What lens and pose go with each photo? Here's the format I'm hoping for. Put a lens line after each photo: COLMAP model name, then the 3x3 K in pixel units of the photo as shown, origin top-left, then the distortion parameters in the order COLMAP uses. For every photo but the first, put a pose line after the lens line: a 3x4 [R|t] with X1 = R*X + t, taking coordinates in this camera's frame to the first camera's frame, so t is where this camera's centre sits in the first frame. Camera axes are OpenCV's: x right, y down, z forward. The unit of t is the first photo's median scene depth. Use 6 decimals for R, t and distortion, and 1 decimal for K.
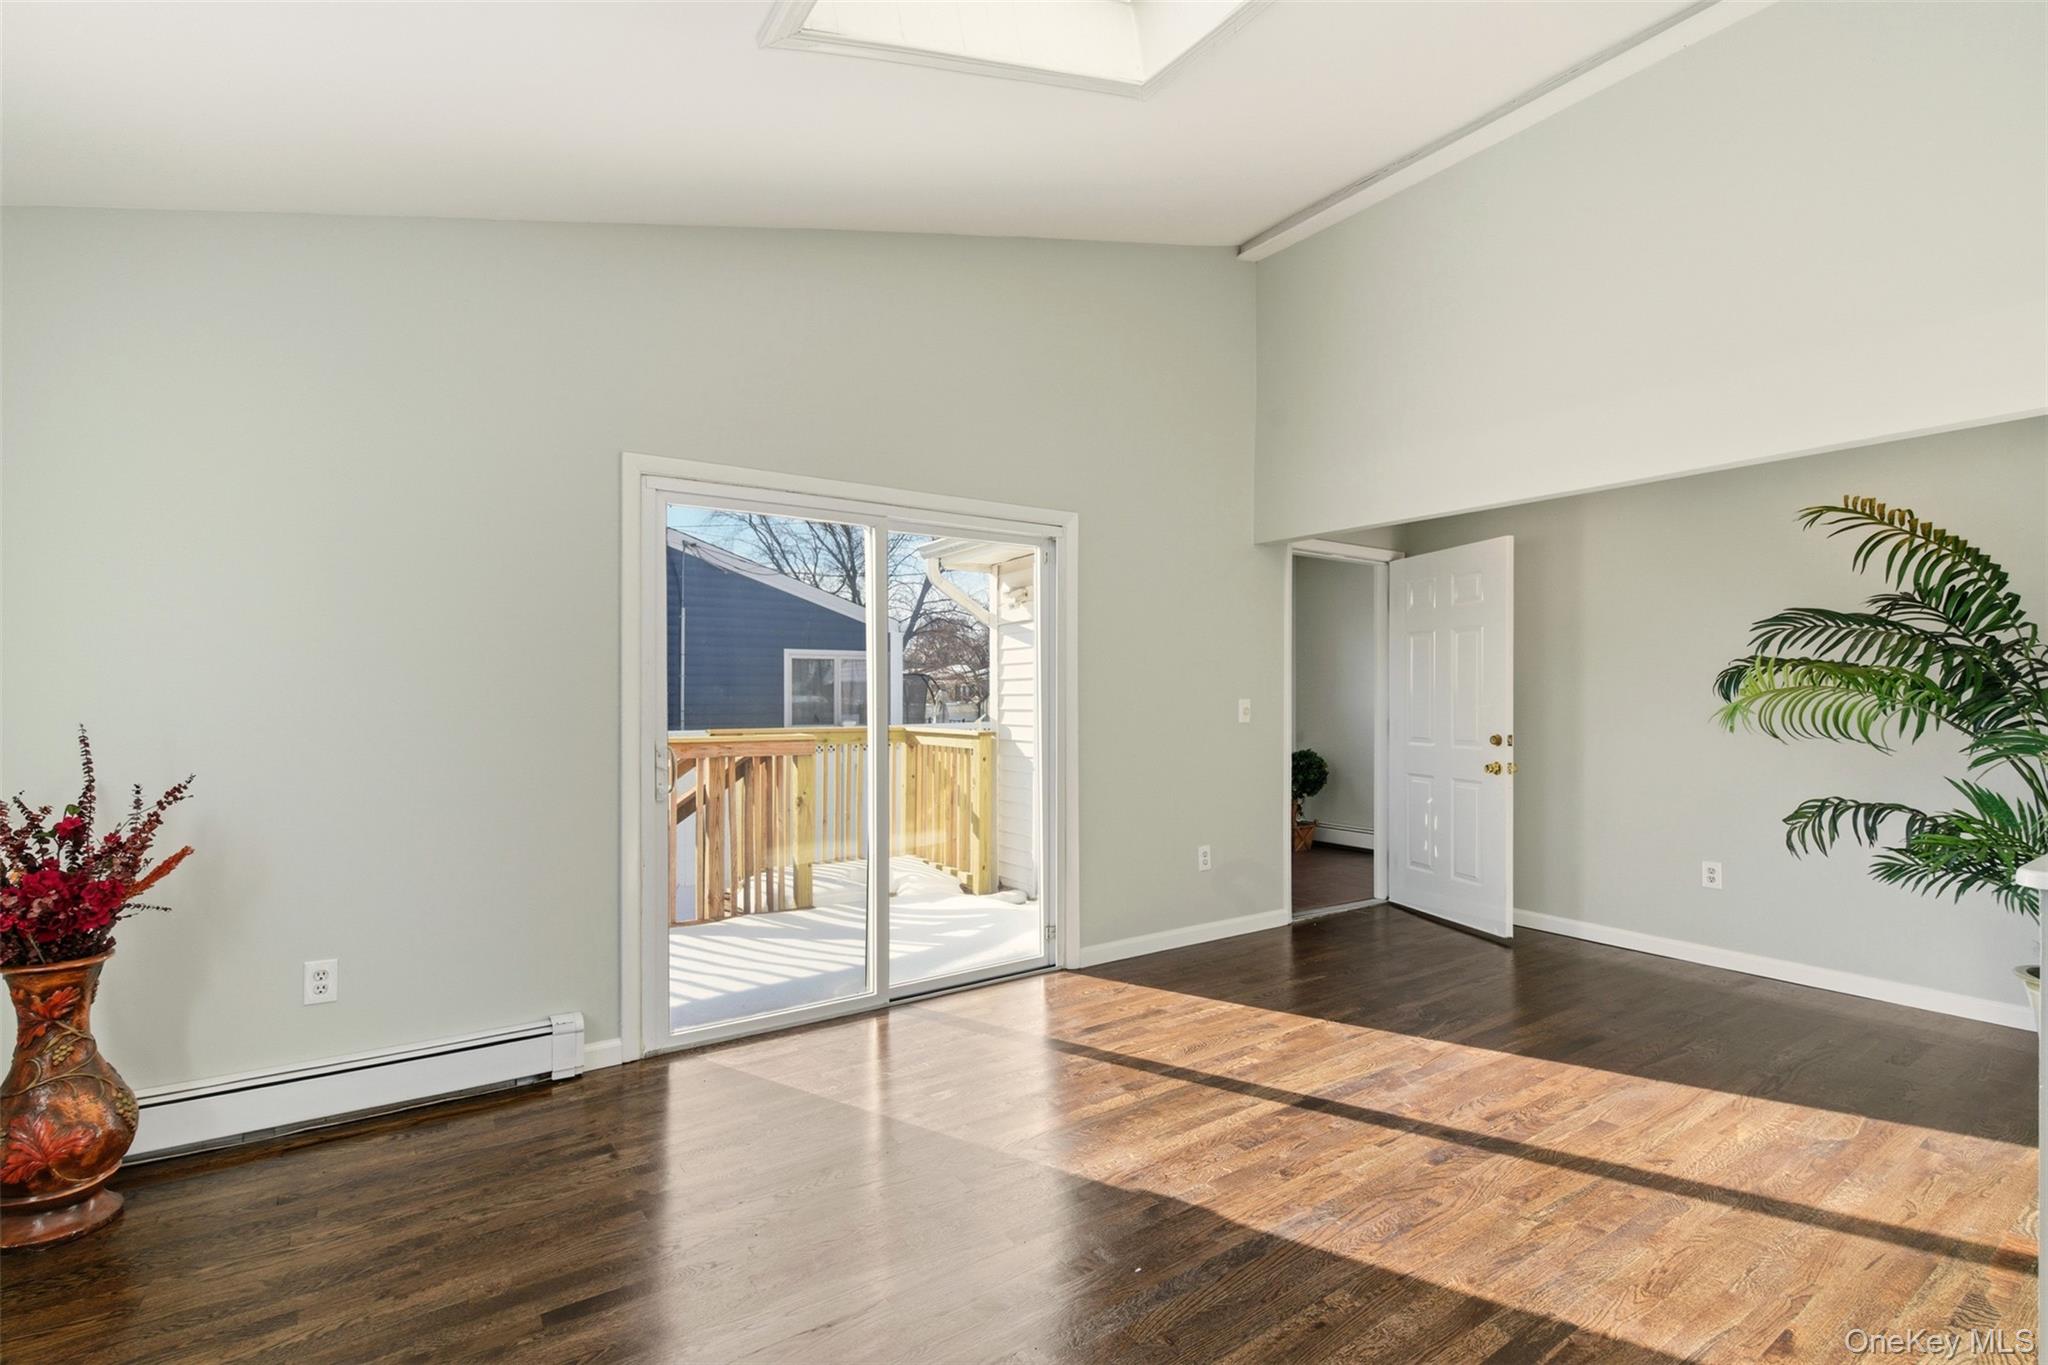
lens RADIAL K [[931.0, 0, 1011.2], [0, 931.0, 687.8], [0, 0, 1]] dist [0.004356, -0.000137]
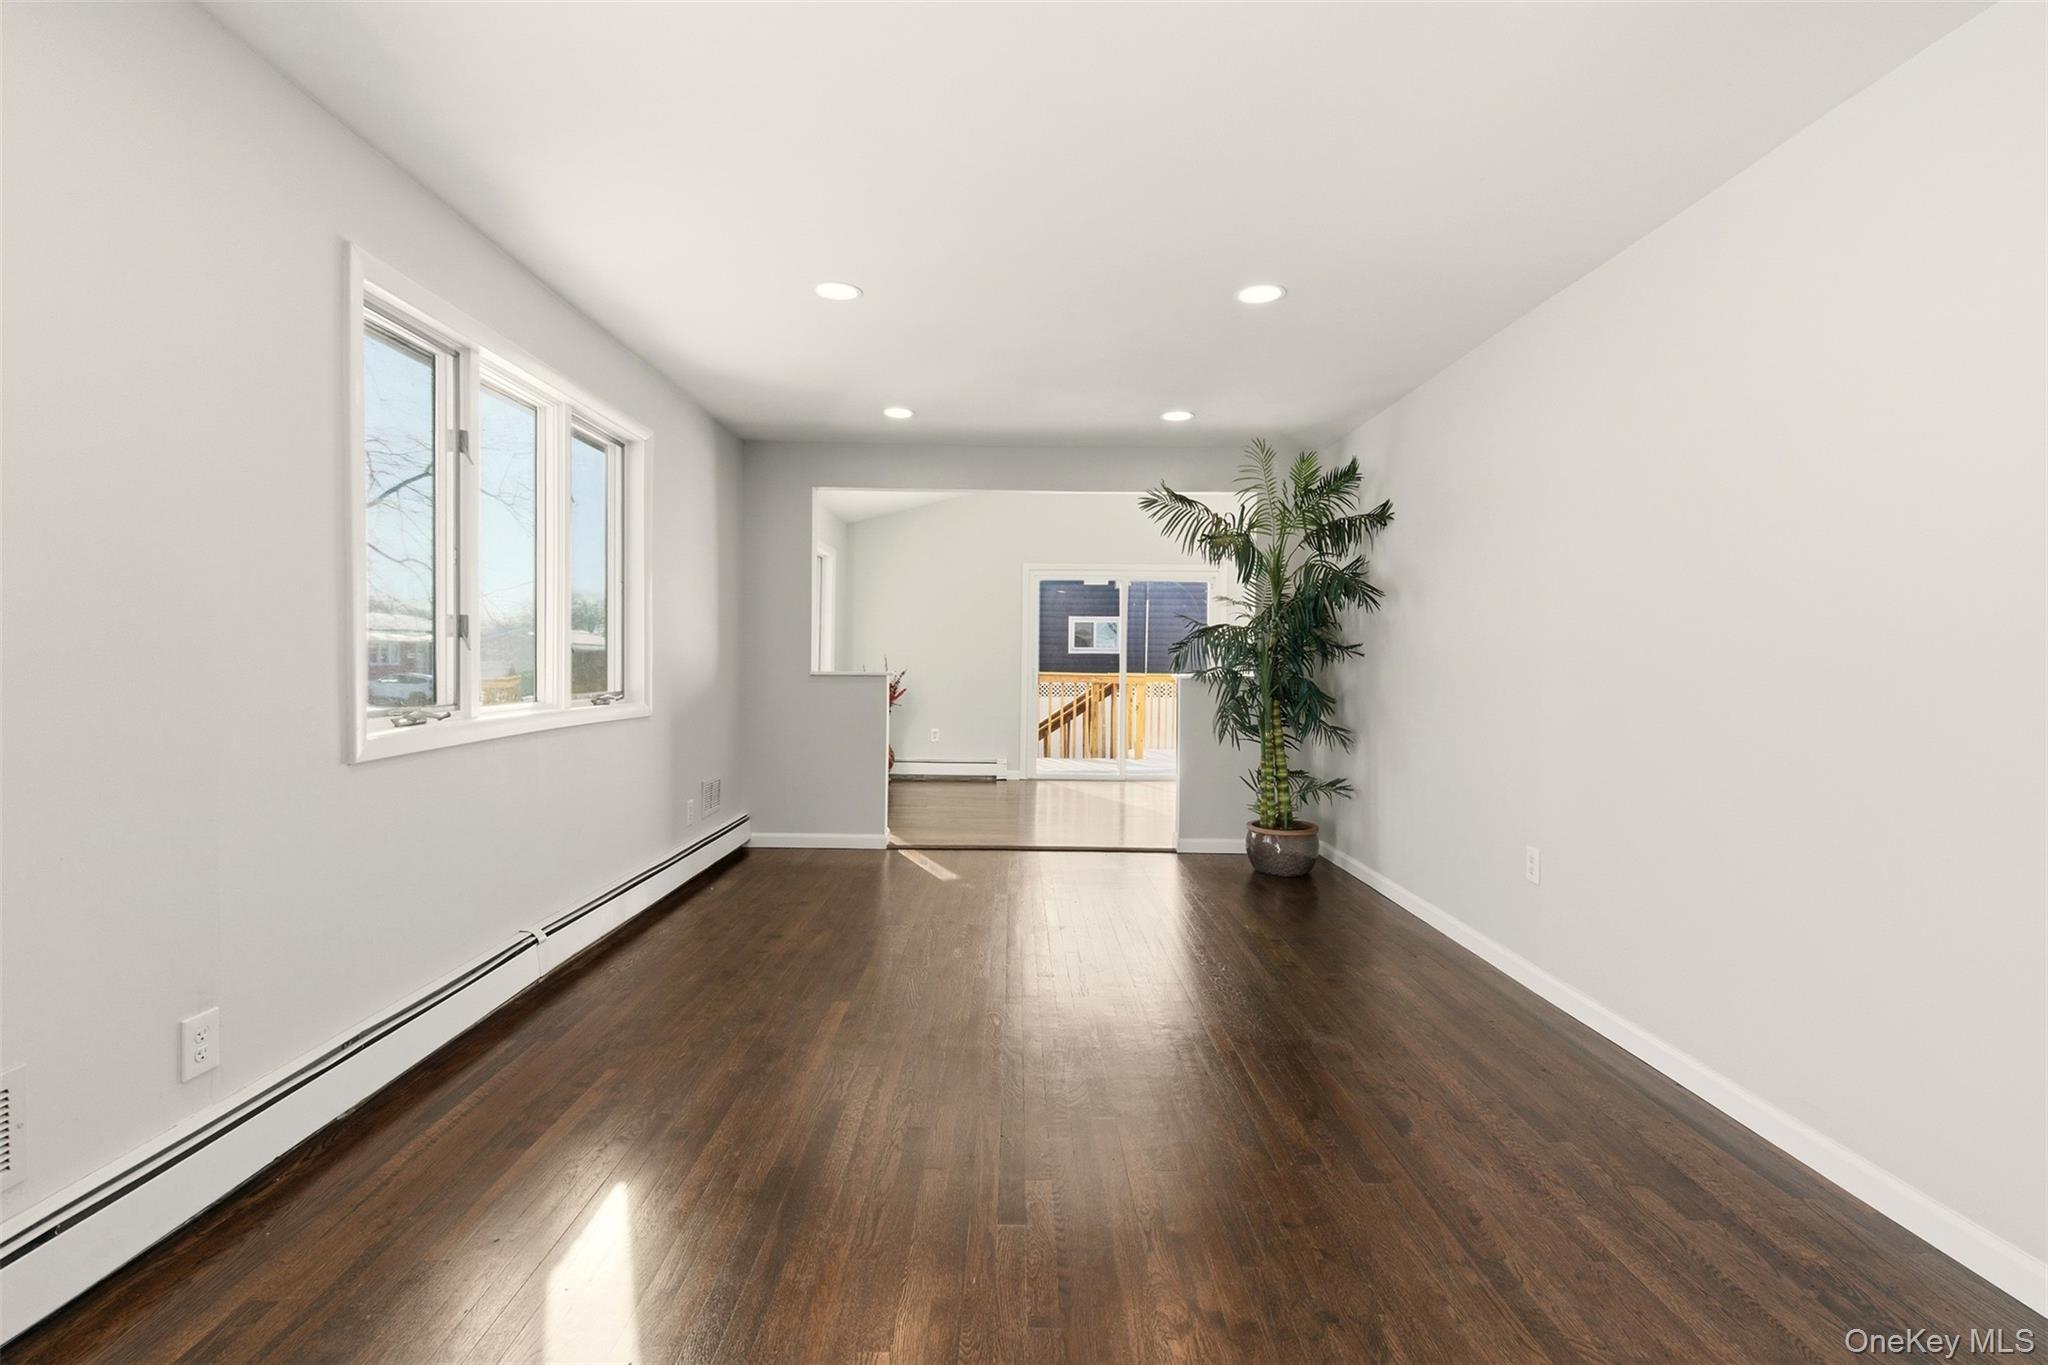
lens RADIAL K [[931.0, 0, 1011.8], [0, 931.0, 686.1], [0, 0, 1]] dist [0.004356, -0.000137]
pose [[0.824111, 0.021117, -0.566034, 1.342305], [-0.006632, 0.999596, 0.027635, 0.041693], [0.566389, -0.019020, 0.823918, -1.557164]]
